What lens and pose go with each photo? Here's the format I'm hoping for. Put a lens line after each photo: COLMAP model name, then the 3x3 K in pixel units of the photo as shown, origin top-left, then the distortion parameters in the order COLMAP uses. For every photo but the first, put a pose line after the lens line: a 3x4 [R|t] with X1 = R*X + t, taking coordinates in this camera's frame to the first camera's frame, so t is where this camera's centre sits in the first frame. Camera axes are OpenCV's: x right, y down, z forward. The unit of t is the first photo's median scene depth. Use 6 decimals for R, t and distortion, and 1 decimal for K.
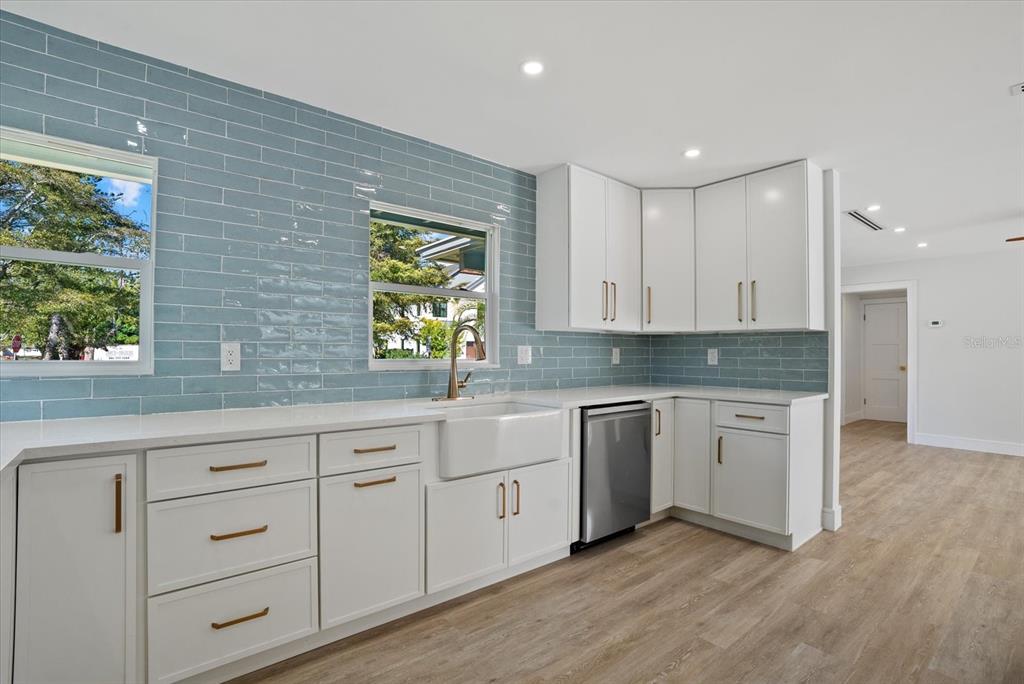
lens RADIAL K [[483.3, 0, 506.2], [0, 483.3, 344.6], [0, 0, 1]] dist [-0.065821, 0.024047]
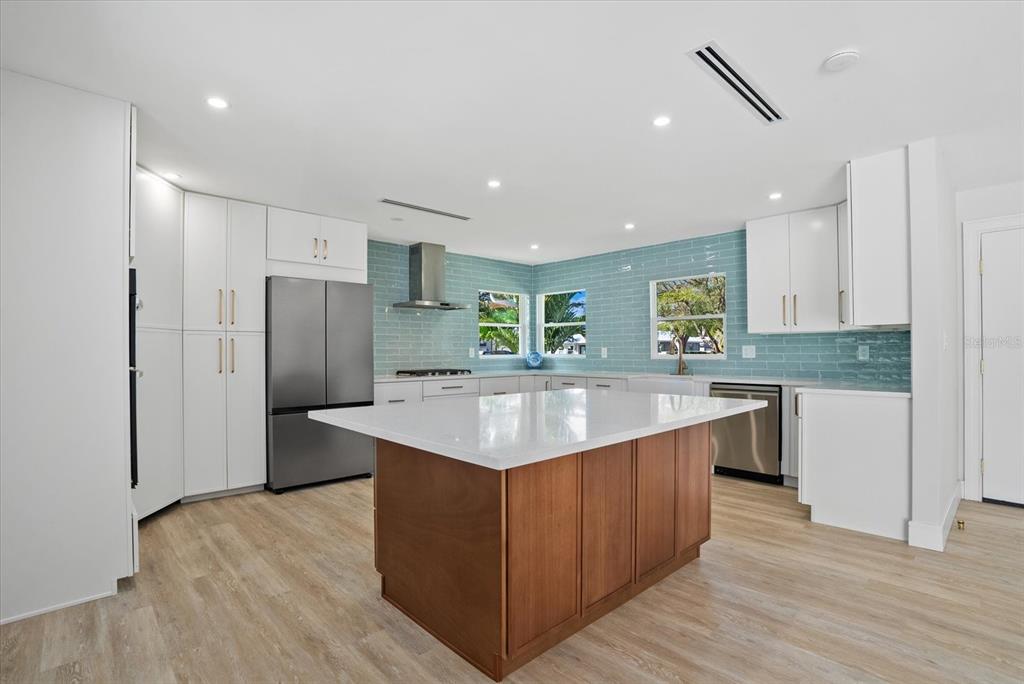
lens RADIAL K [[486.5, 0, 505.9], [0, 486.5, 350.8], [0, 0, 1]] dist [-0.069613, 0.024780]
pose [[0.062078, -0.006743, -0.998049, 2.030782], [0.018980, 0.999804, -0.005574, 0.016462], [0.997891, -0.018597, 0.062194, 0.218837]]
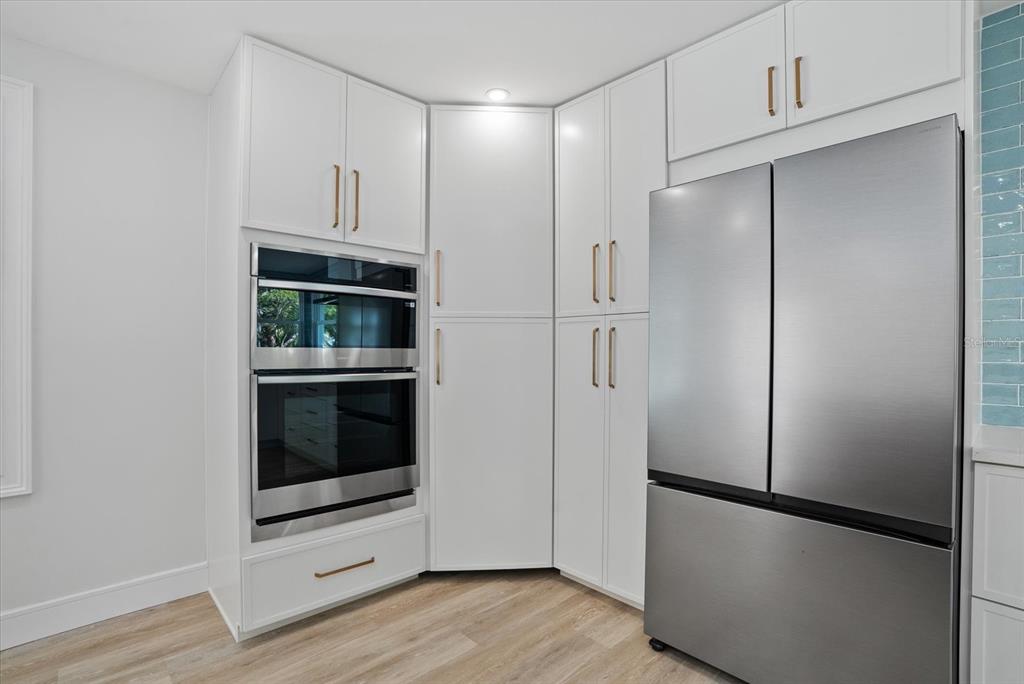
lens RADIAL K [[486.5, 0, 505.9], [0, 486.5, 350.8], [0, 0, 1]] dist [-0.069613, 0.024780]
pose [[-0.998203, -0.005446, -0.059681, 0.624931], [-0.004752, 0.999920, -0.011757, 0.005671], [0.059740, -0.011452, -0.998148, 0.300575]]
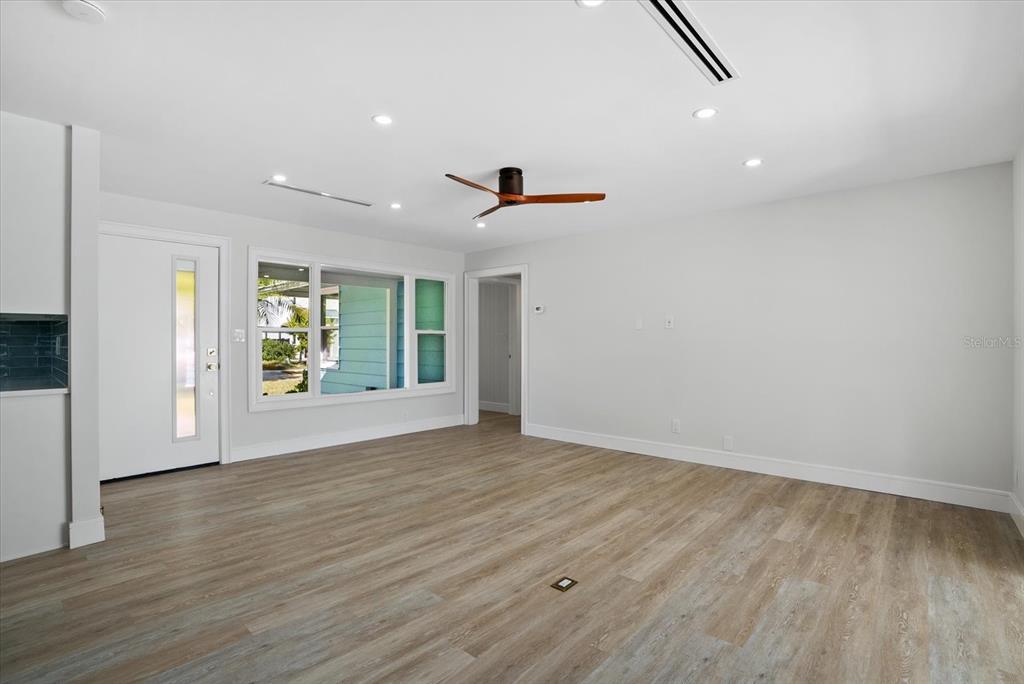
lens RADIAL K [[489.1, 0, 480.2], [0, 489.1, 342.8], [0, 0, 1]] dist [-0.032672, 0.024719]
pose [[0.994125, -0.005953, 0.108079, 1.769269], [0.003978, 0.999821, 0.018481, 0.009994], [-0.108169, -0.017943, 0.993971, 0.051415]]
